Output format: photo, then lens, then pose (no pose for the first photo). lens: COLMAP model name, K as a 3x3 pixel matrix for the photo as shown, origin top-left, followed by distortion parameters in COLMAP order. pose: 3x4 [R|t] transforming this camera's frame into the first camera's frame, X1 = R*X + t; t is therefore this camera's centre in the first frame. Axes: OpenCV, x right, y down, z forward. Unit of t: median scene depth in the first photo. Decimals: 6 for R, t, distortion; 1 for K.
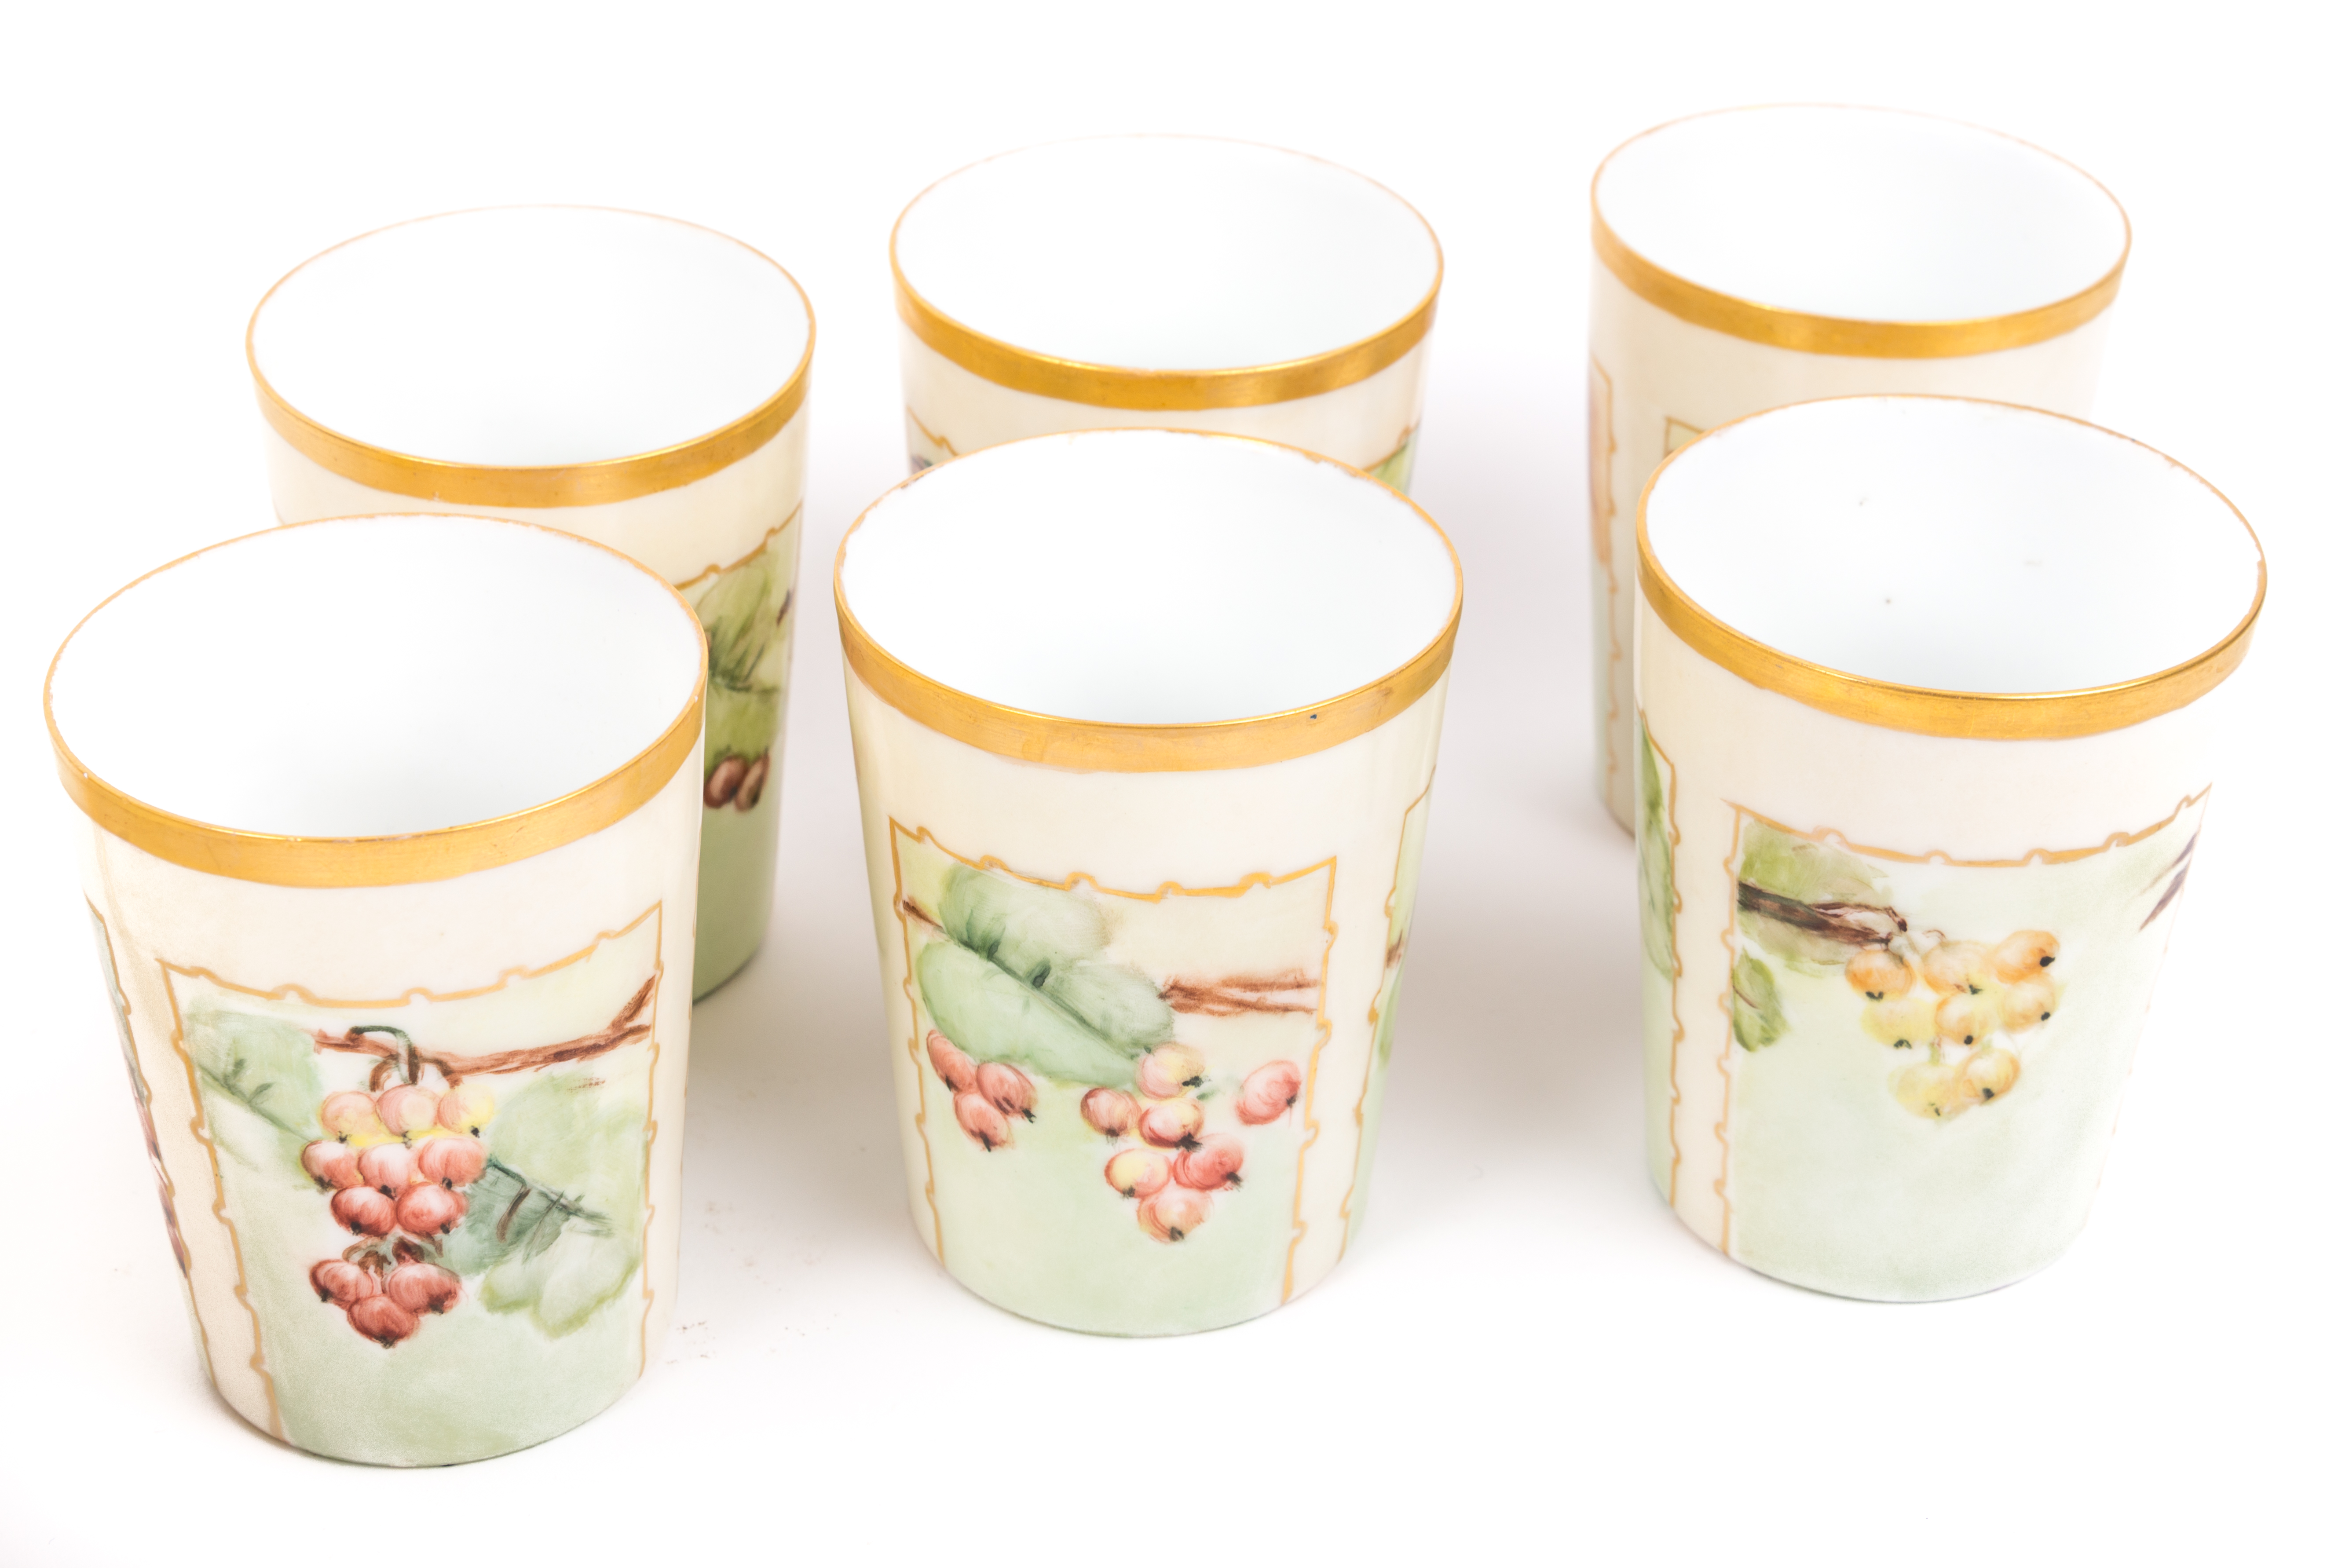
lens RADIAL K [[4428.4, 0, 1174.5], [0, 4428.4, 784.0], [0, 0, 1]] dist [-0.036080, 0.231549]
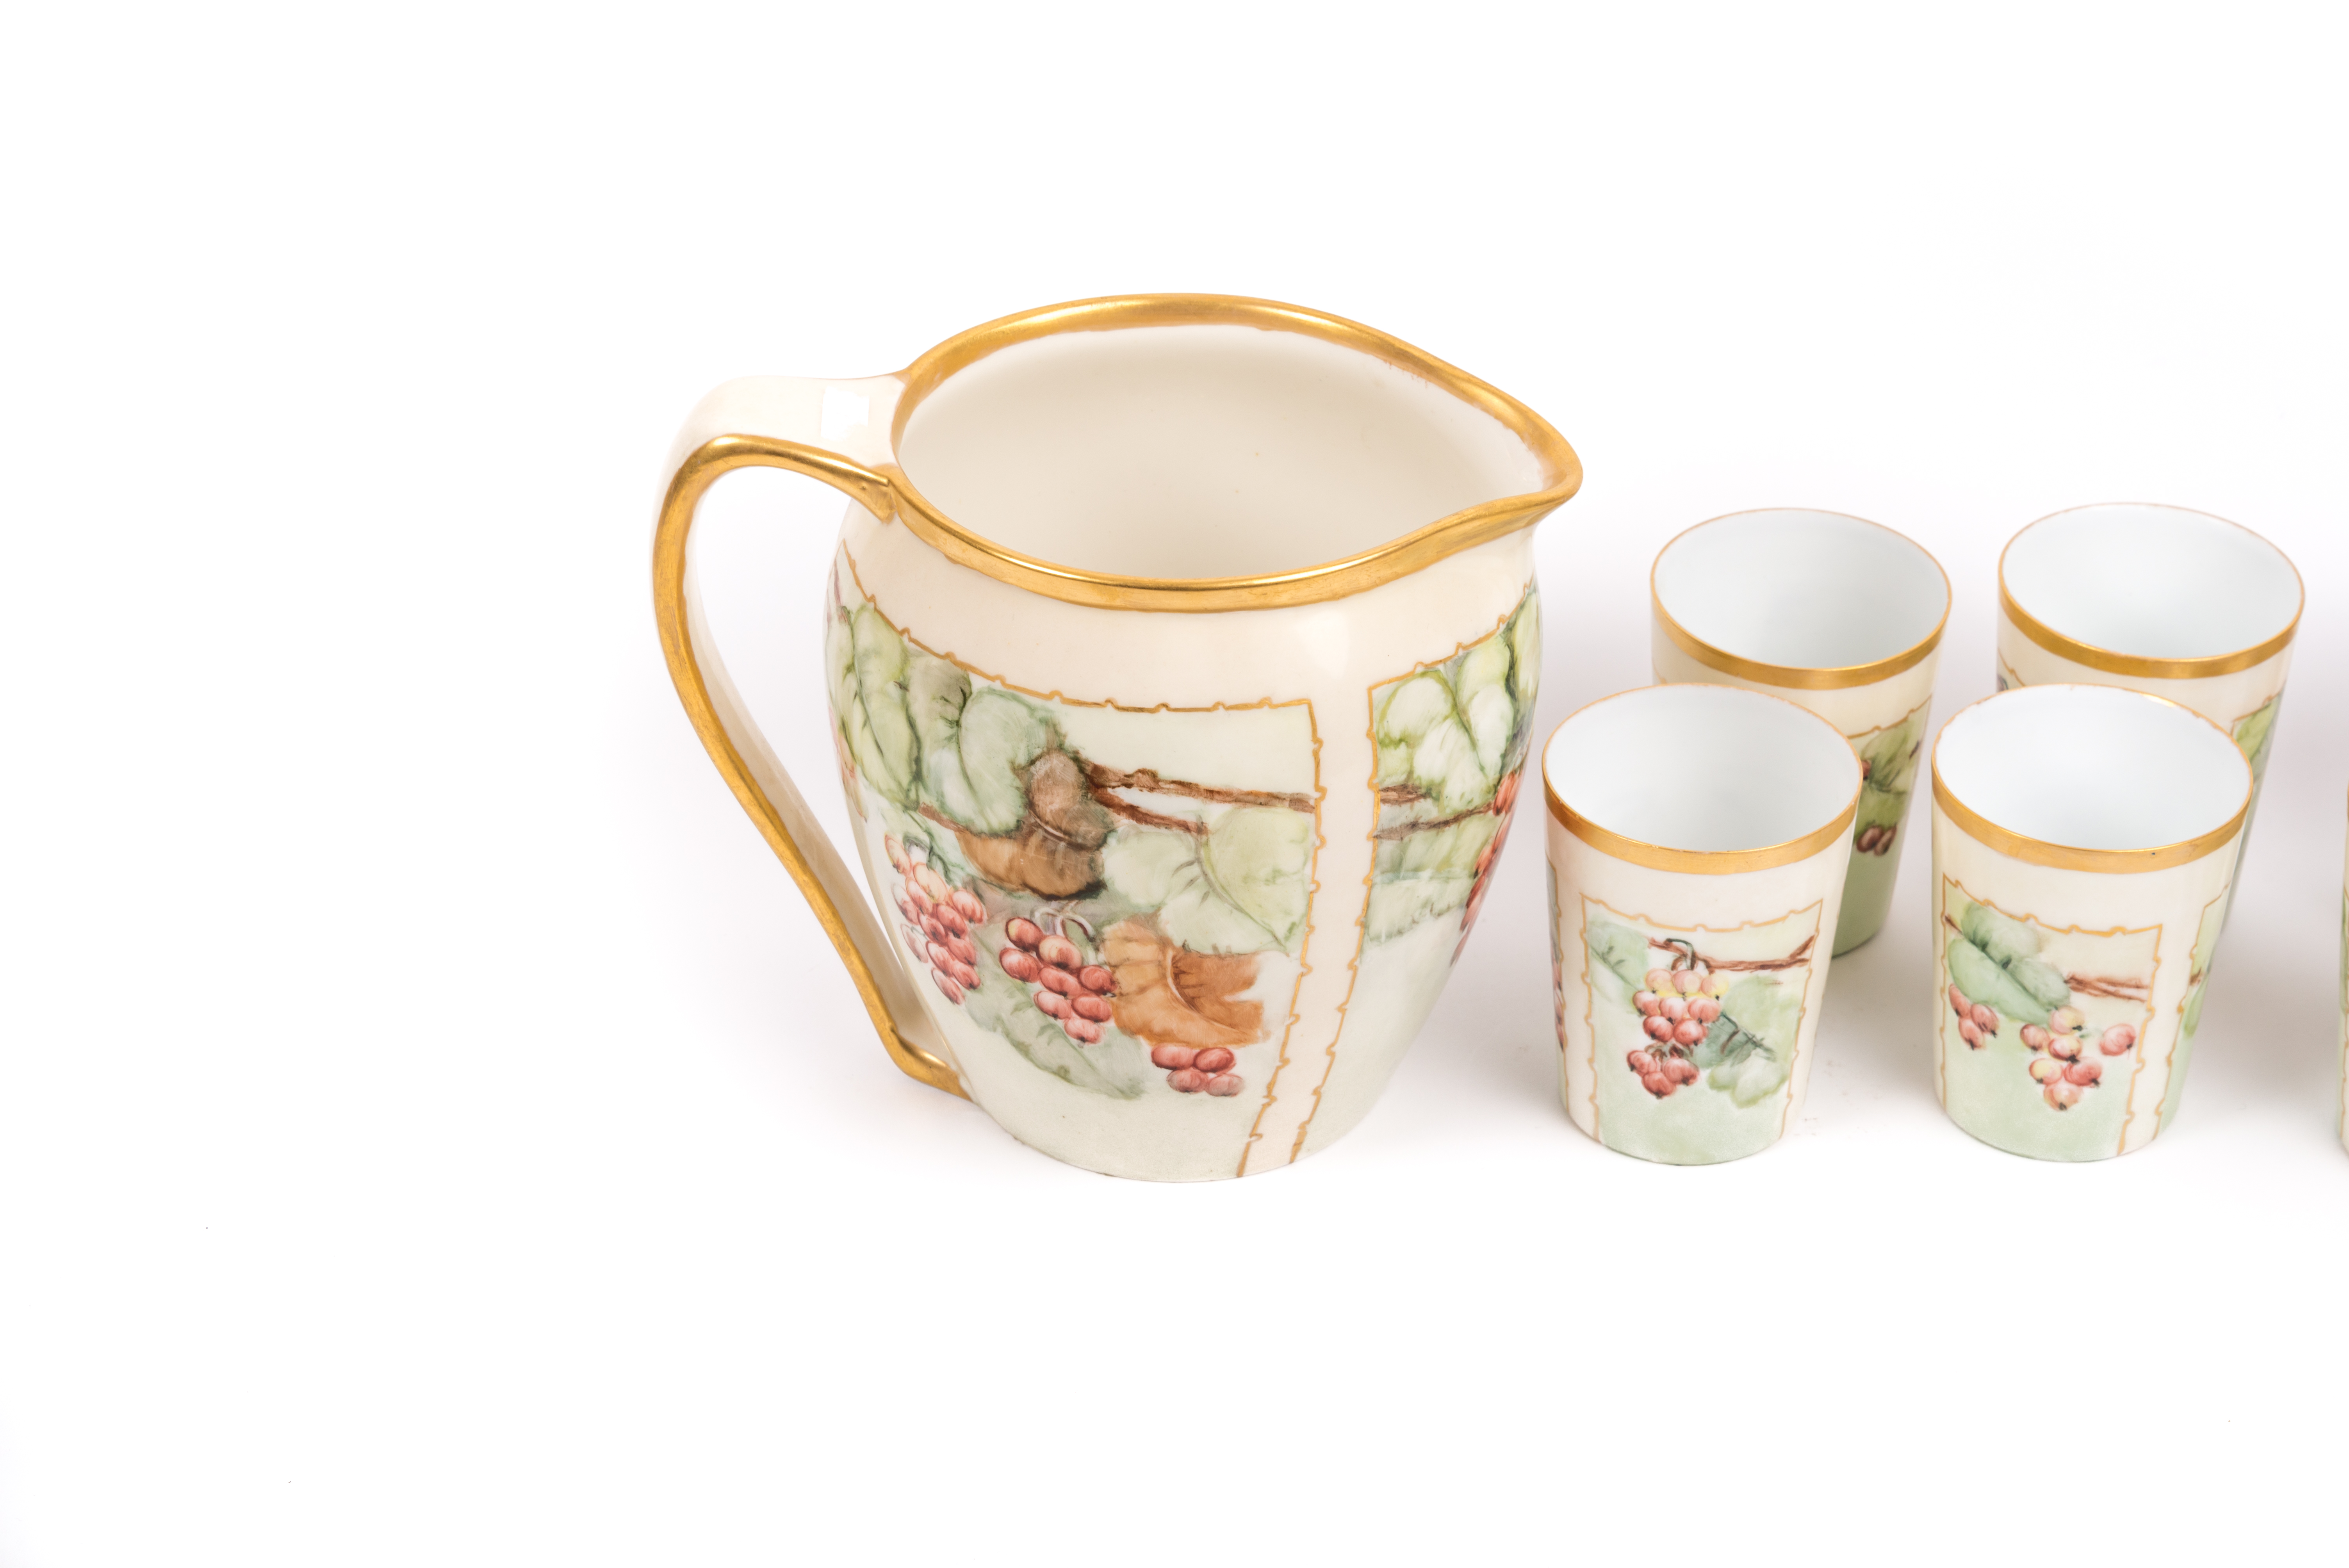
lens RADIAL K [[5468.1, 0, 1178.8], [0, 5468.1, 877.0], [0, 0, 1]] dist [-0.111894, -0.210858]
pose [[0.960527, 0.139623, -0.240611, 0.193838], [-0.133255, 0.990165, 0.042620, -0.049076], [0.244195, -0.008875, 0.969685, -1.443325]]
